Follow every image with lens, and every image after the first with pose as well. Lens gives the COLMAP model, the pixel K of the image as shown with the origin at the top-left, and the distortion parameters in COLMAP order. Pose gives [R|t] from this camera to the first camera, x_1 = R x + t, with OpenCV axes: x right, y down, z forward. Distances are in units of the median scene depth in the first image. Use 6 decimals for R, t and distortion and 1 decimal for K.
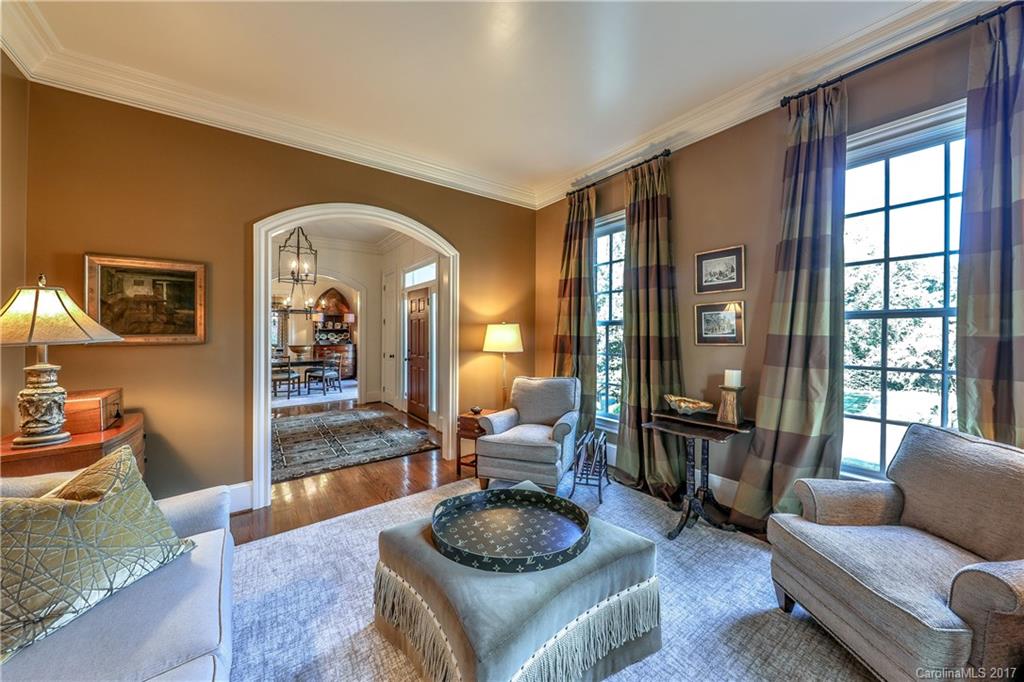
lens RADIAL K [[317.5, 0, 516.0], [0, 317.5, 331.0], [0, 0, 1]] dist [-0.011748, -0.000037]
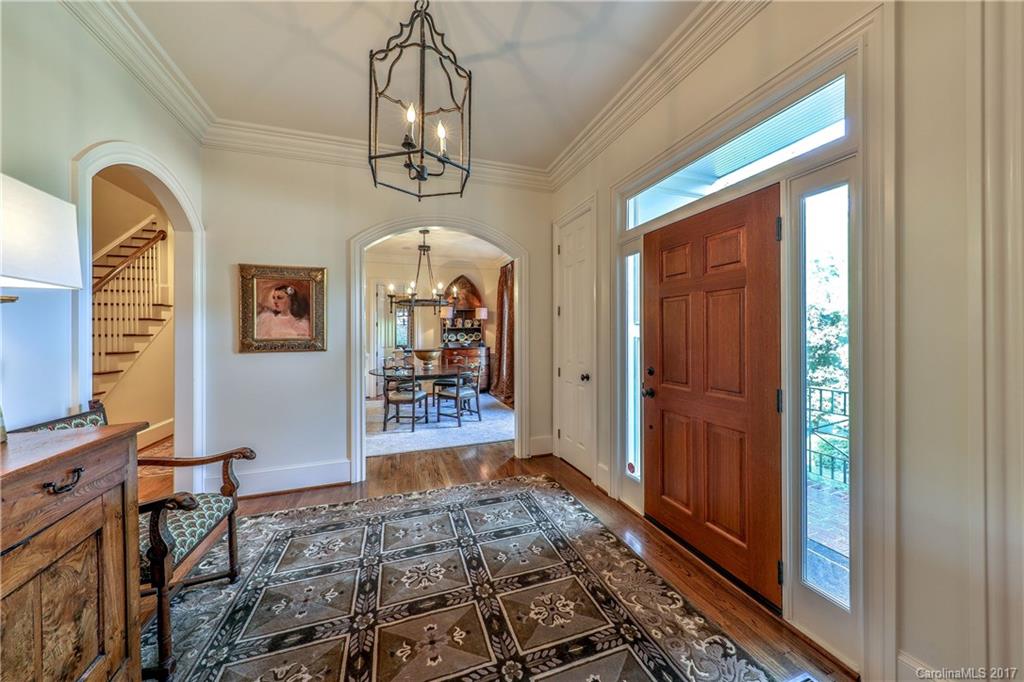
lens RADIAL K [[351.2, 0, 514.9], [0, 351.2, 326.8], [0, 0, 1]] dist [0.001446, 0.000025]
pose [[0.937867, -0.013060, -0.346749, -0.201422], [0.010088, 0.999895, -0.010373, 0.002251], [0.346848, 0.006230, 0.937901, 0.293502]]
